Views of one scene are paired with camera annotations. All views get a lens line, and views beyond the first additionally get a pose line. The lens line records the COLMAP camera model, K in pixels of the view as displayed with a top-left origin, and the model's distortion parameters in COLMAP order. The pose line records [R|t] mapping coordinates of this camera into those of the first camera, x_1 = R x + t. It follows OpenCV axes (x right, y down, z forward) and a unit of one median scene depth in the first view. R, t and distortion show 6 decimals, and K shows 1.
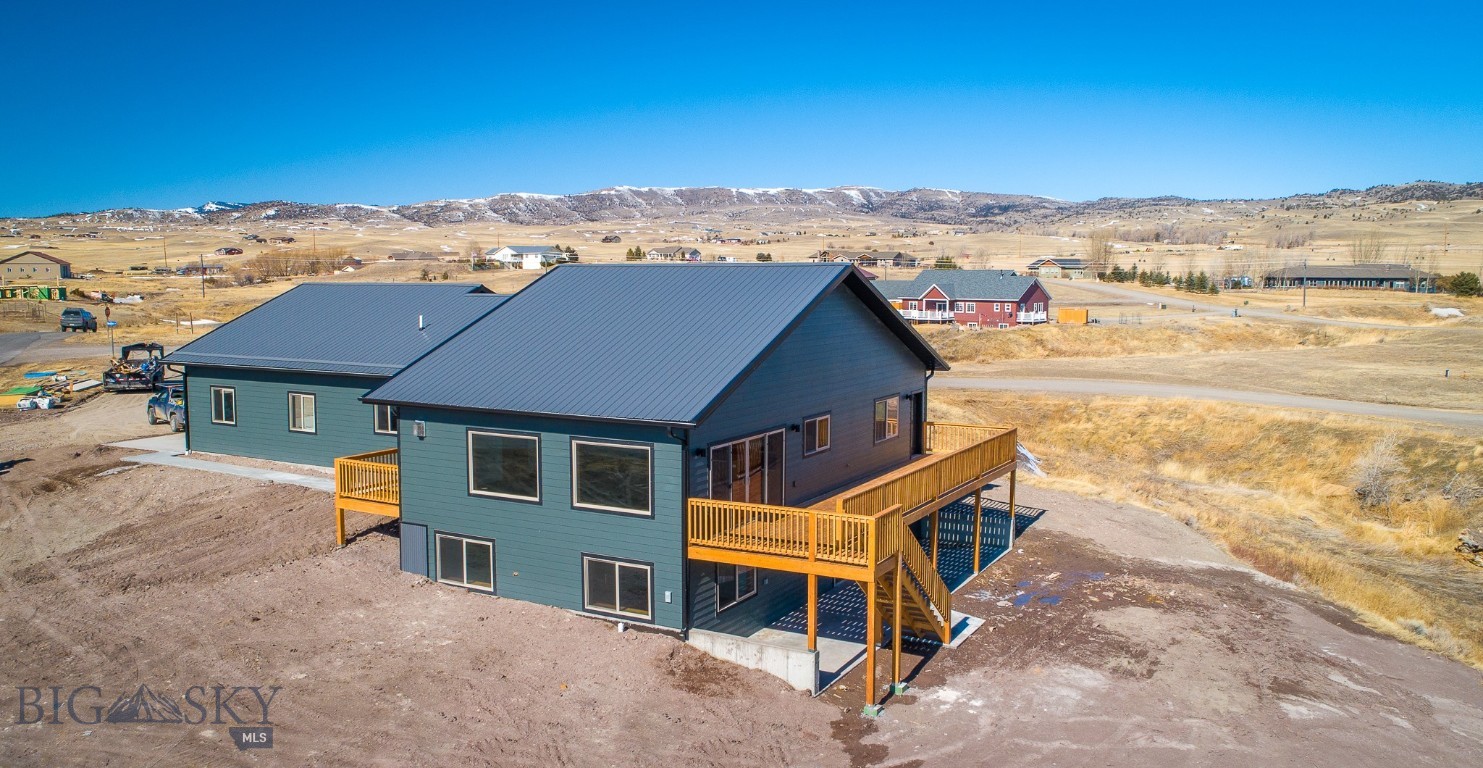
lens RADIAL K [[1193.6, 0, 743.1], [0, 1193.6, 381.5], [0, 0, 1]] dist [0.015409, 0.007442]
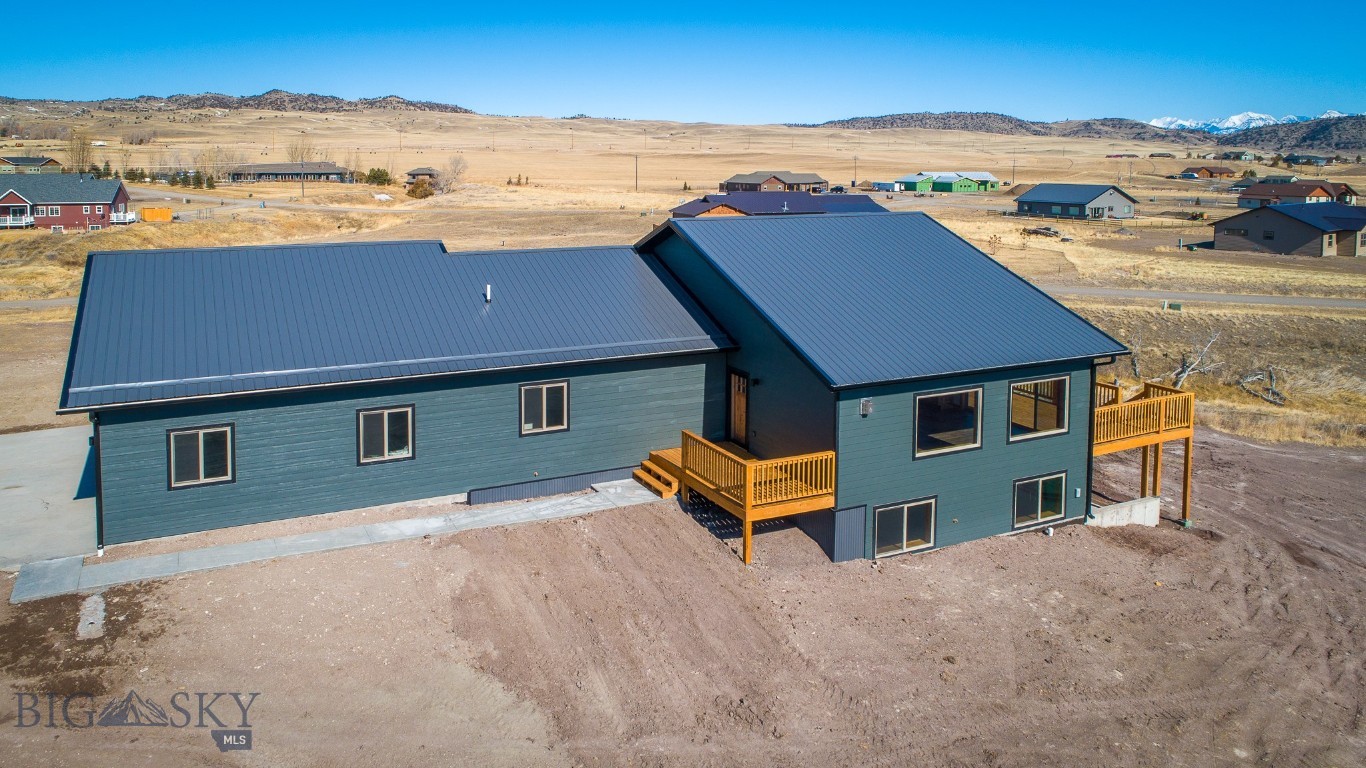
lens RADIAL K [[930.8, 0, 678.6], [0, 930.8, 381.8], [0, 0, 1]] dist [-0.027879, 0.003498]
pose [[0.571180, -0.189879, 0.798561, -0.154723], [0.075946, 0.980928, 0.178920, -0.019363], [-0.817304, -0.041549, 0.574707, 0.121088]]
